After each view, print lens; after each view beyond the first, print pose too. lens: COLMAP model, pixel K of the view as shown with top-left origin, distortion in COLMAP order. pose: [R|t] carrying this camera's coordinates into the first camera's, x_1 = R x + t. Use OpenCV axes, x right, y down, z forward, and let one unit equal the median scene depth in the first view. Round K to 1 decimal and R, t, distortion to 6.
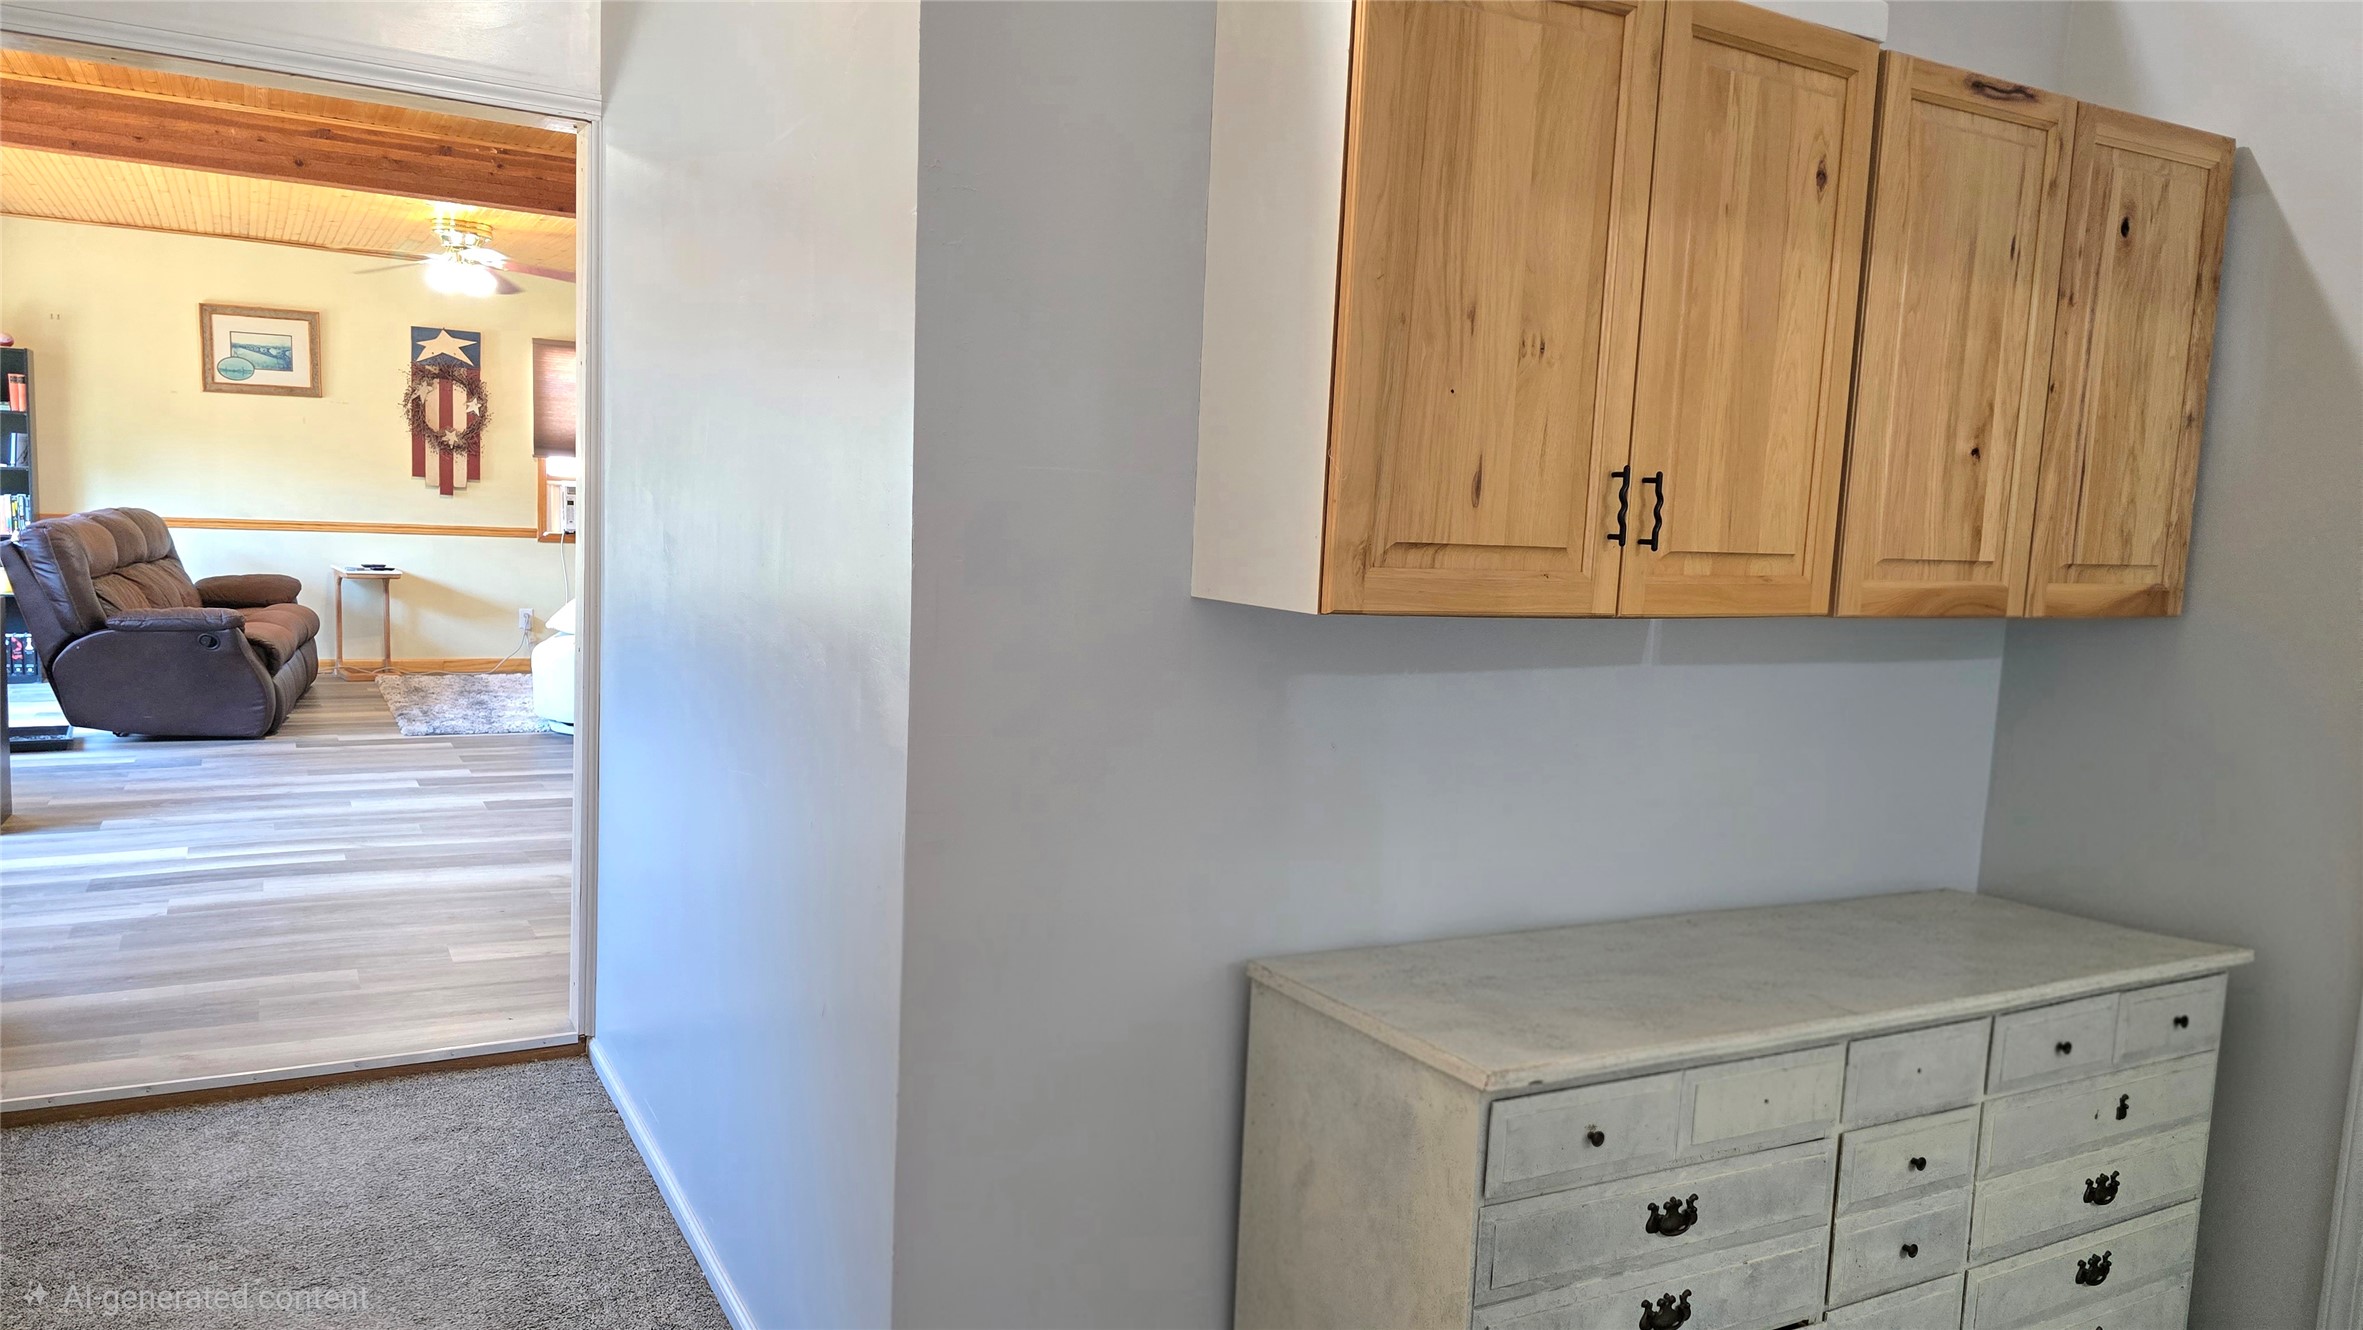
lens RADIAL K [[1603.4, 0, 1180.1], [0, 1603.4, 682.7], [0, 0, 1]] dist [0.068127, -0.061367]
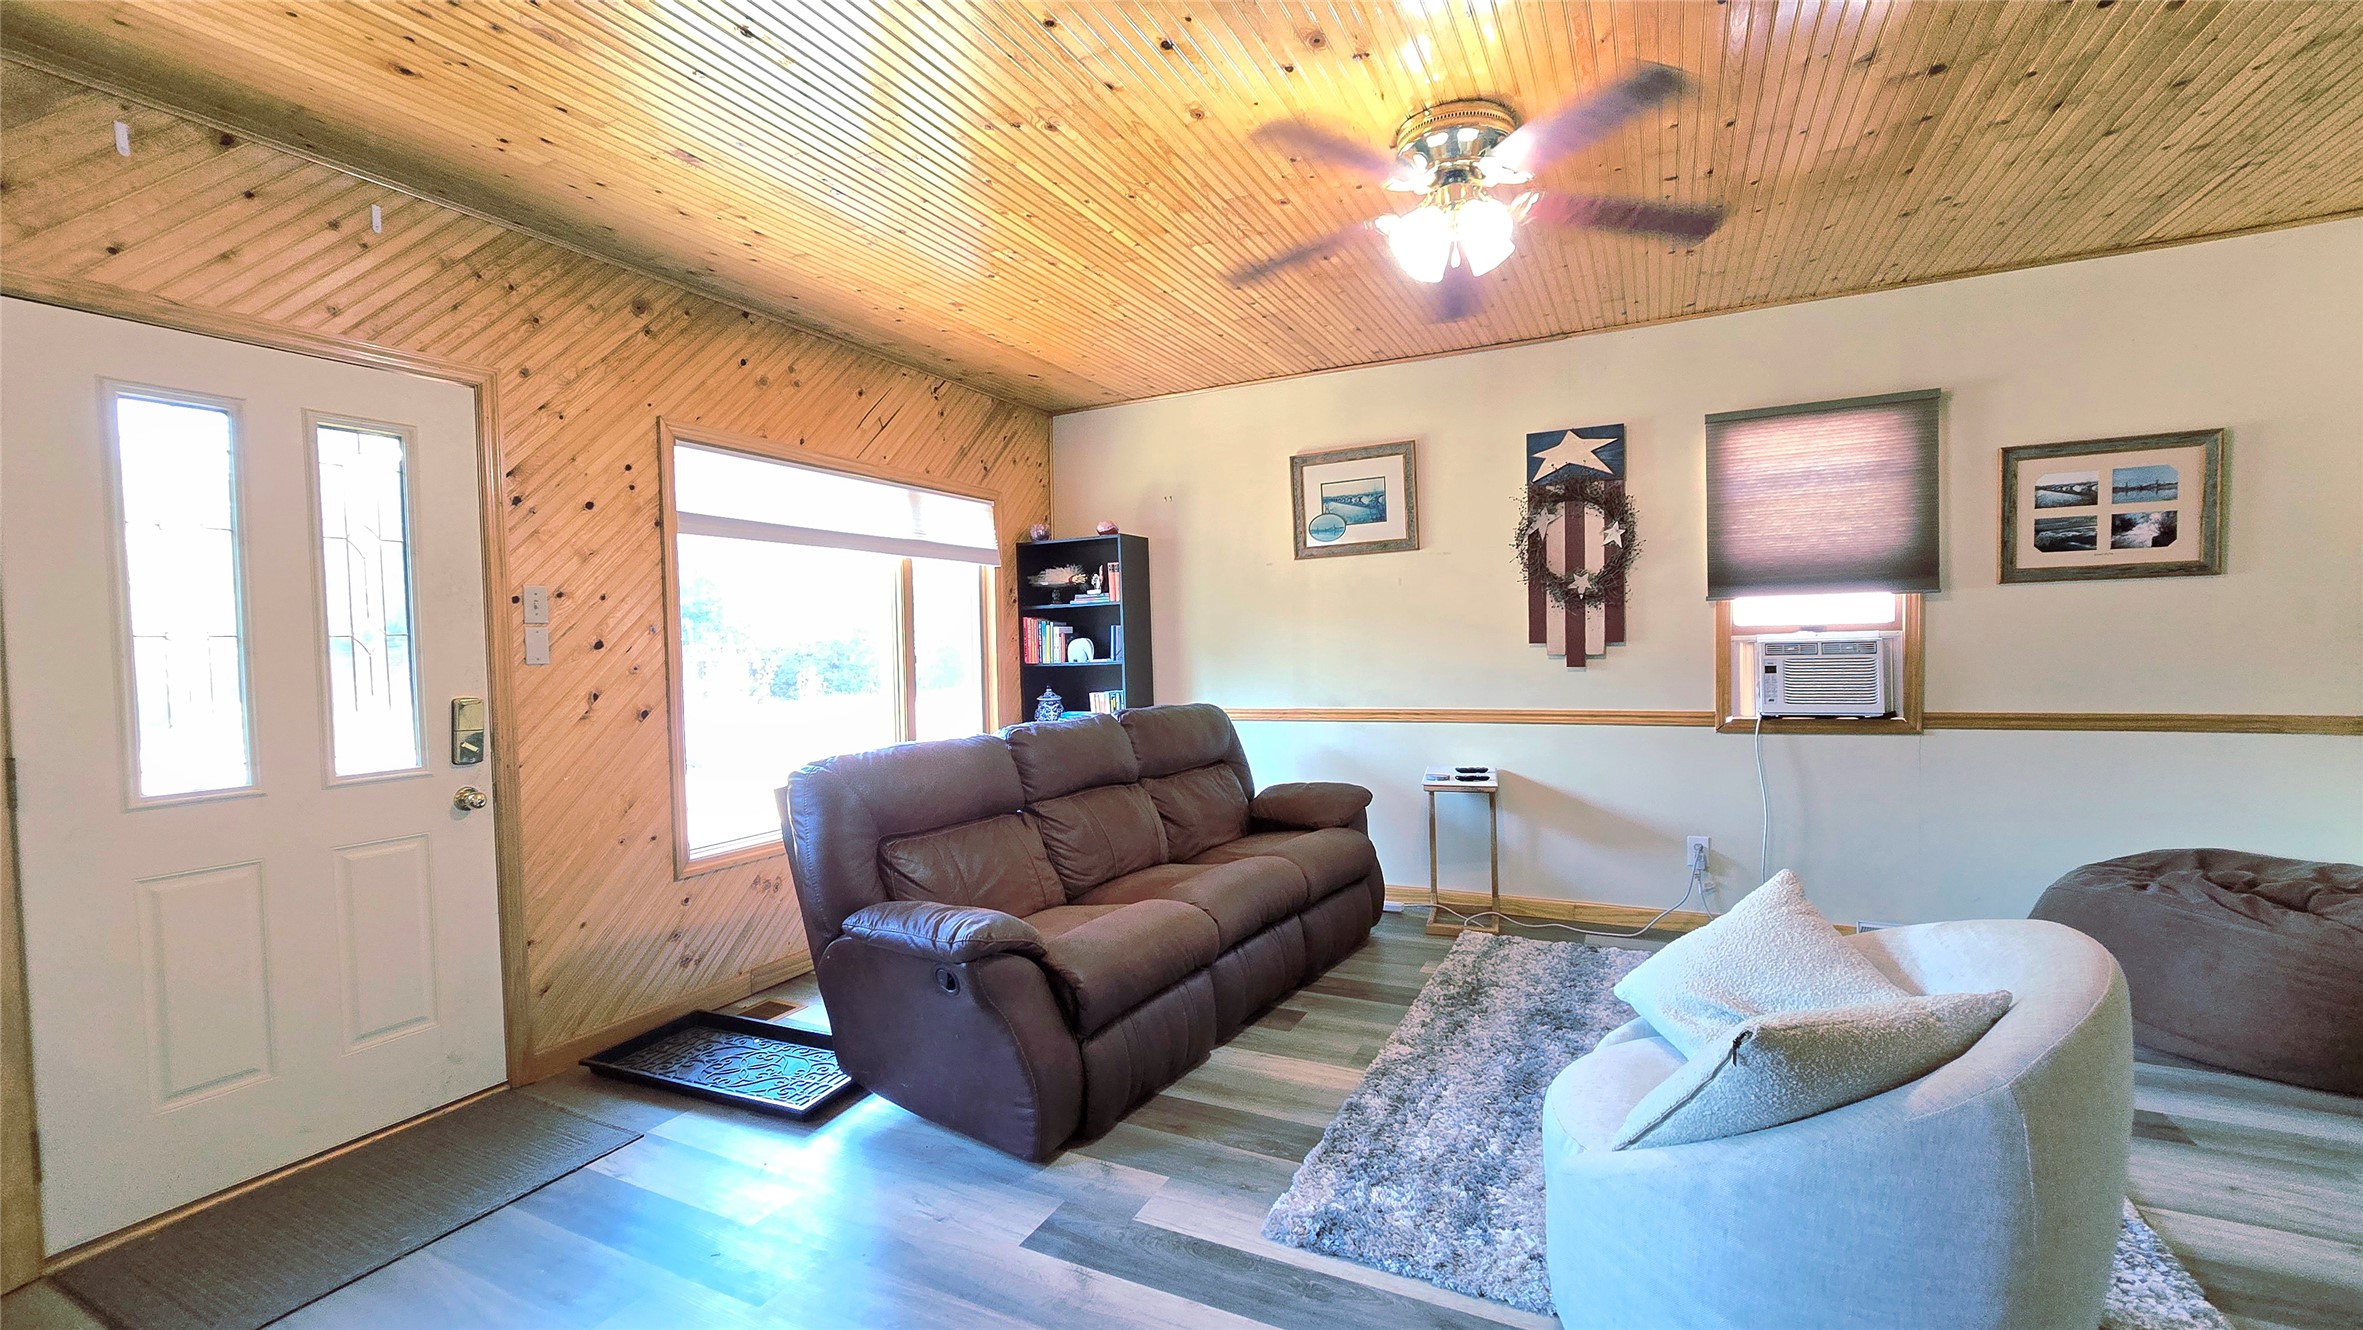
lens RADIAL K [[969.4, 0, 1178.3], [0, 969.4, 678.0], [0, 0, 1]] dist [-0.009915, -0.000698]
pose [[0.551777, -0.030077, -0.833449, -0.205858], [-0.042616, 0.997027, -0.064194, -0.078657], [0.832902, 0.070939, 0.548855, 0.643181]]
